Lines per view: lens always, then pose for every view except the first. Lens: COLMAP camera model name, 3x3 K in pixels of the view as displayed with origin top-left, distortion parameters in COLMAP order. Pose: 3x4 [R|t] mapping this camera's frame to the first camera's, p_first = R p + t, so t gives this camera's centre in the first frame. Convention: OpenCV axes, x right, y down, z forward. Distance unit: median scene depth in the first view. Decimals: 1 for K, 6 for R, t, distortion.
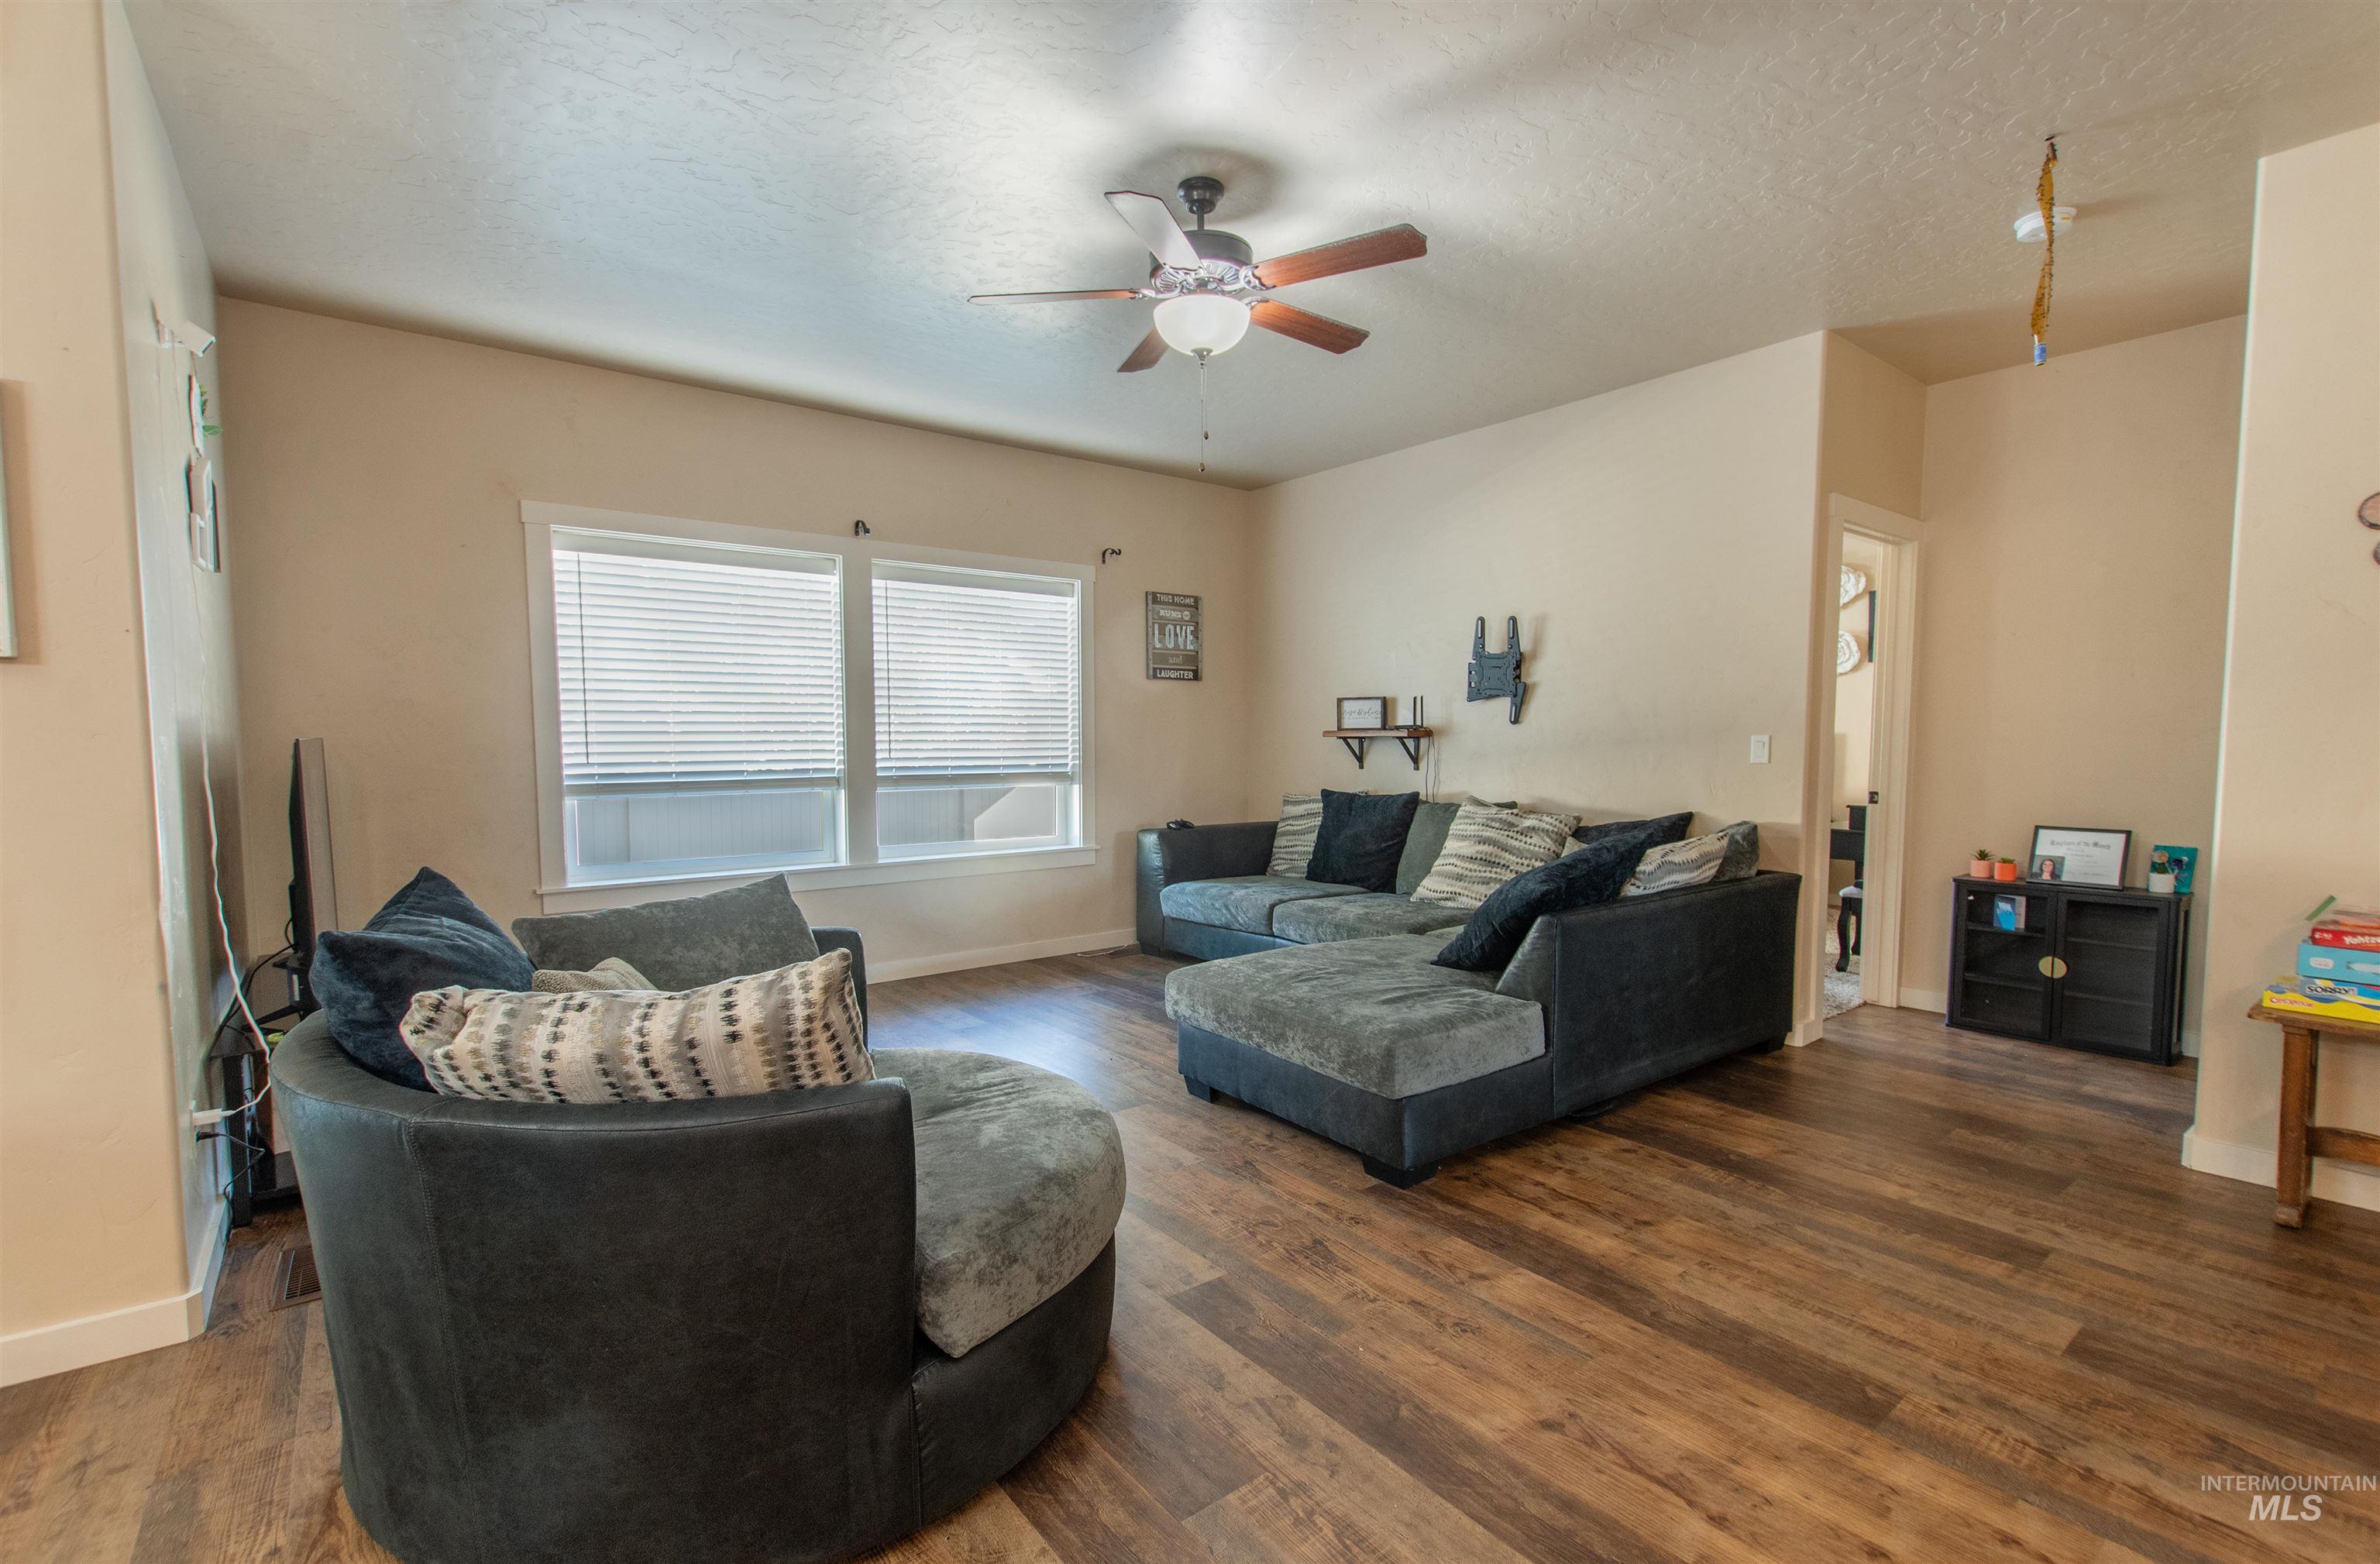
lens RADIAL K [[1058.7, 0, 1128.5], [0, 1058.7, 802.4], [0, 0, 1]] dist [0.005531, -0.002734]
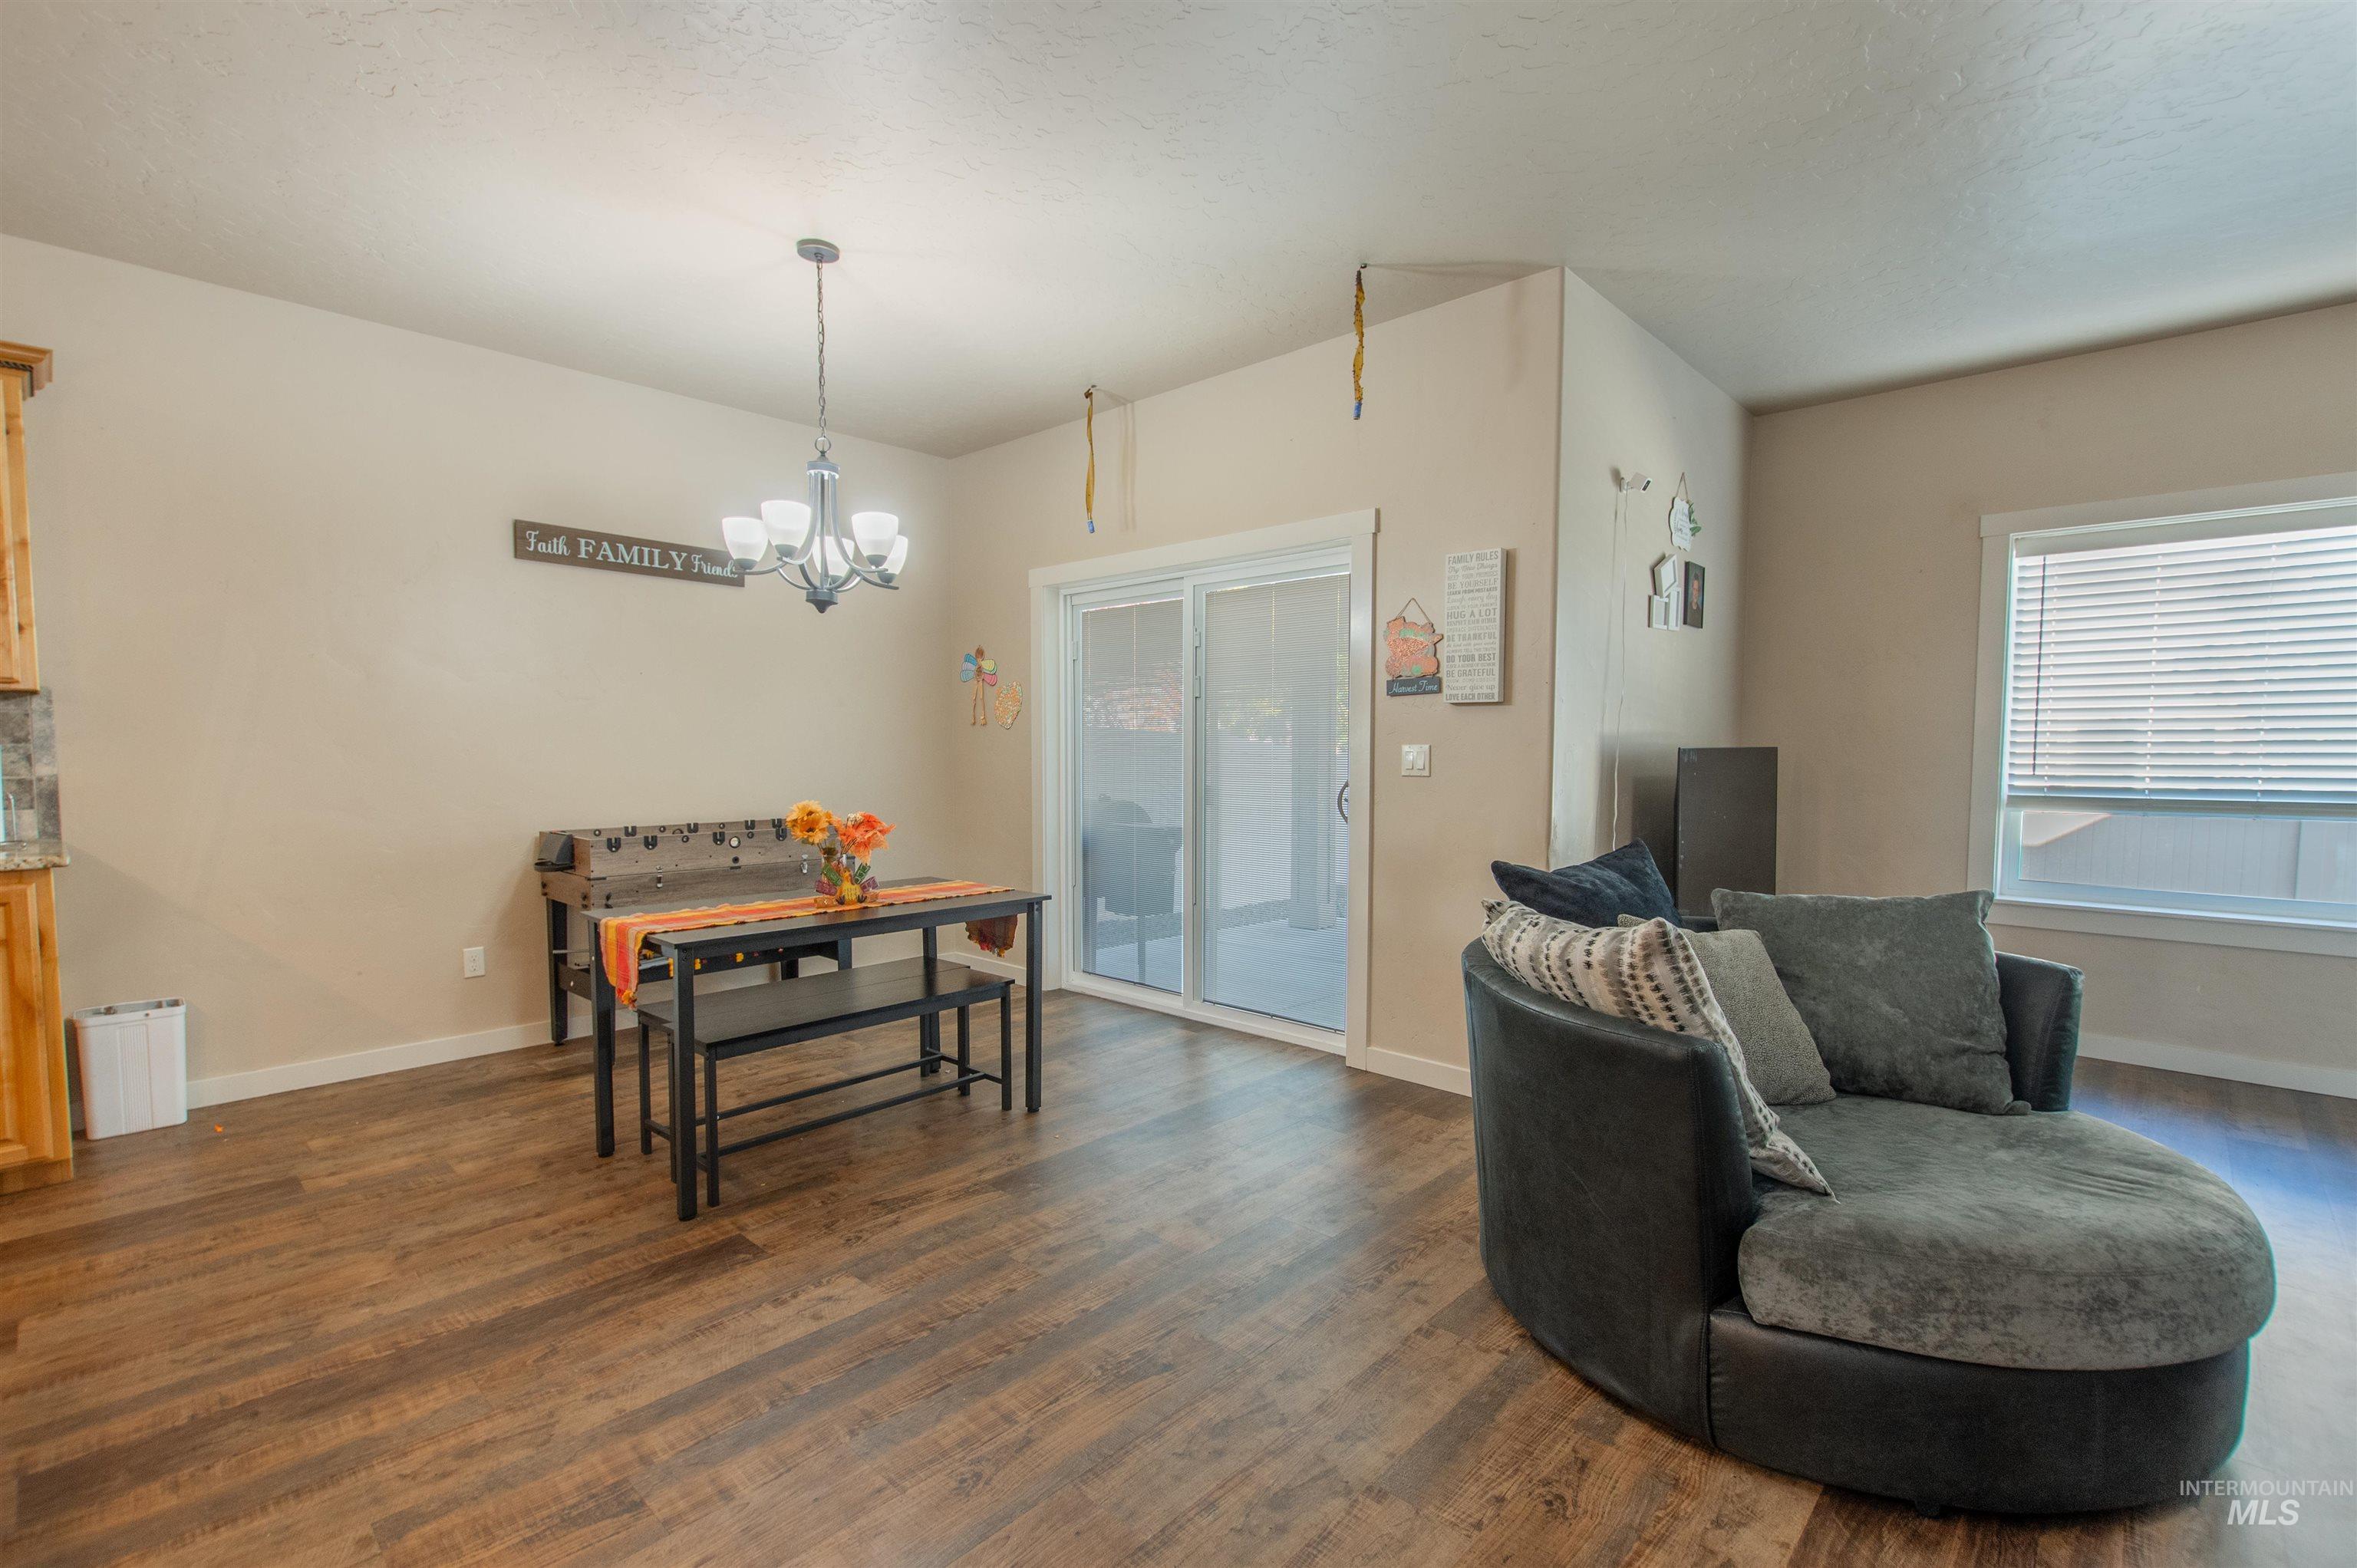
lens RADIAL K [[1048.4, 0, 1178.6], [0, 1048.4, 805.7], [0, 0, 1]] dist [0.005531, -0.002734]
pose [[0.157462, 0.059356, -0.985740, 0.443760], [-0.063793, 0.996718, 0.049827, -0.009971], [0.985462, 0.055038, 0.160732, 0.122058]]
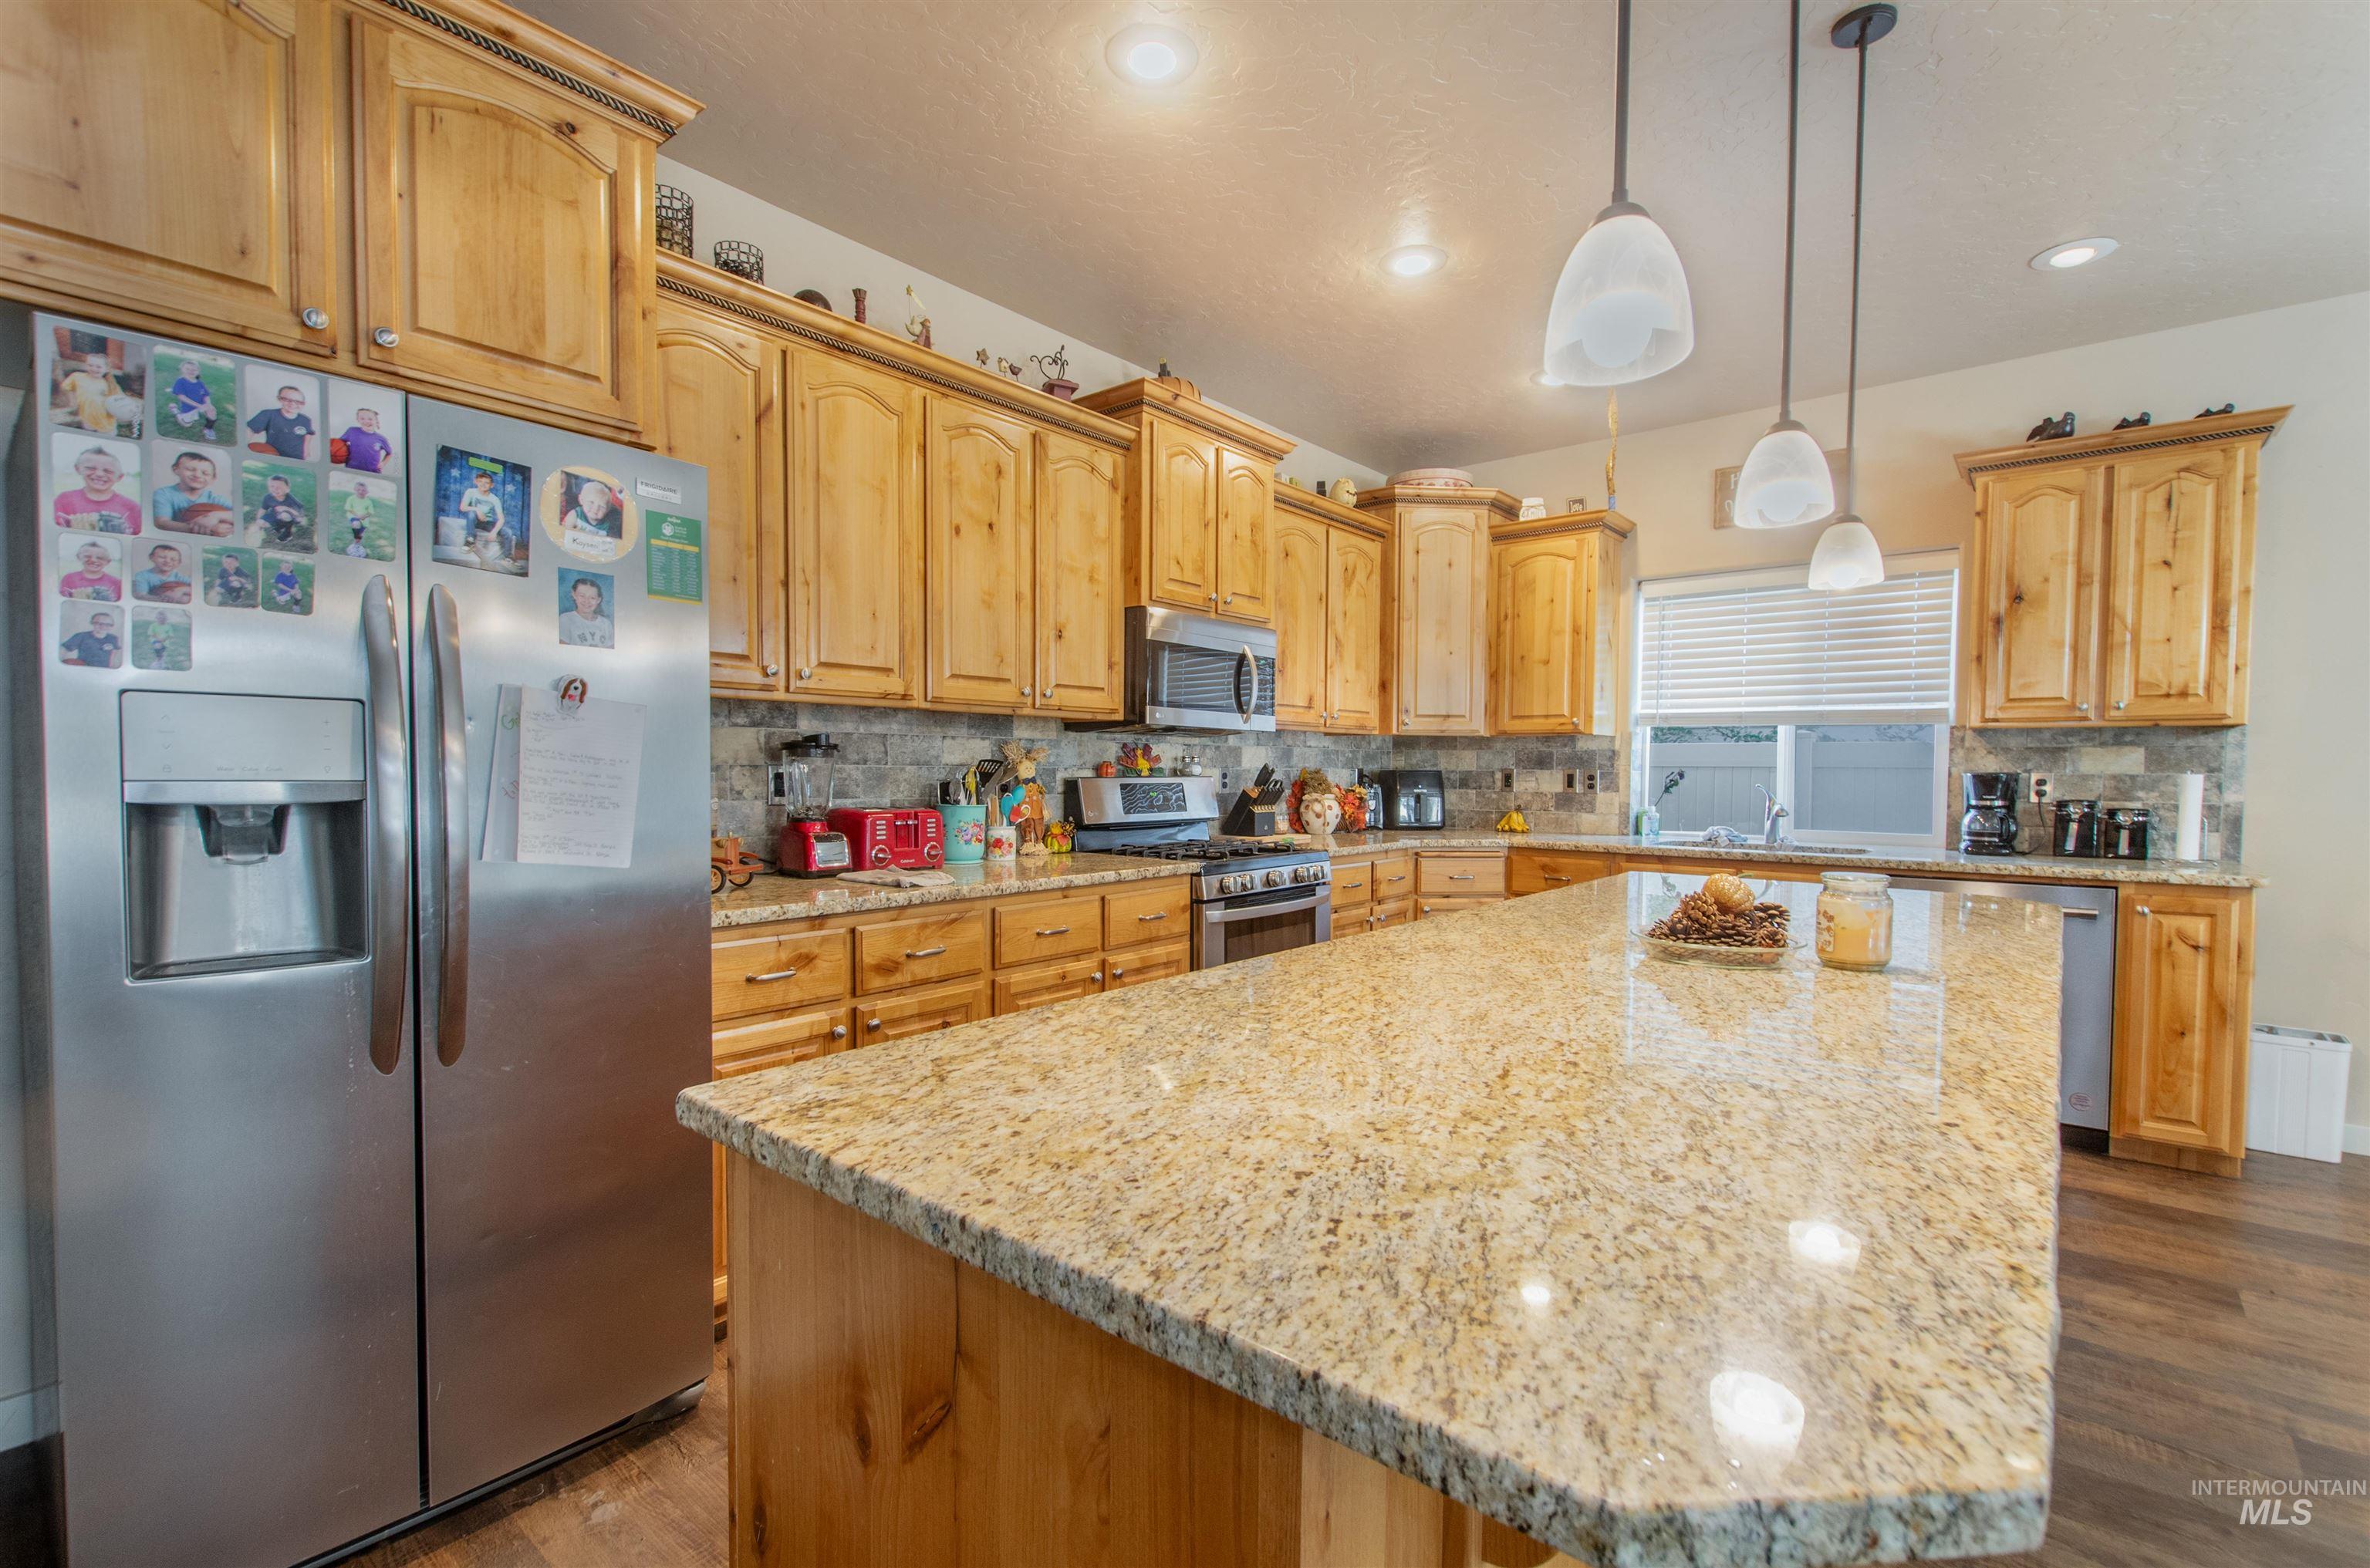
lens RADIAL K [[1054.1, 0, 1183.8], [0, 1054.1, 812.2], [0, 0, 1]] dist [0.005531, -0.002734]
pose [[-0.976763, 0.005059, -0.214261, 0.588291], [-0.017735, 0.994385, 0.104327, -0.004674], [0.213586, 0.105703, -0.971189, 0.047425]]
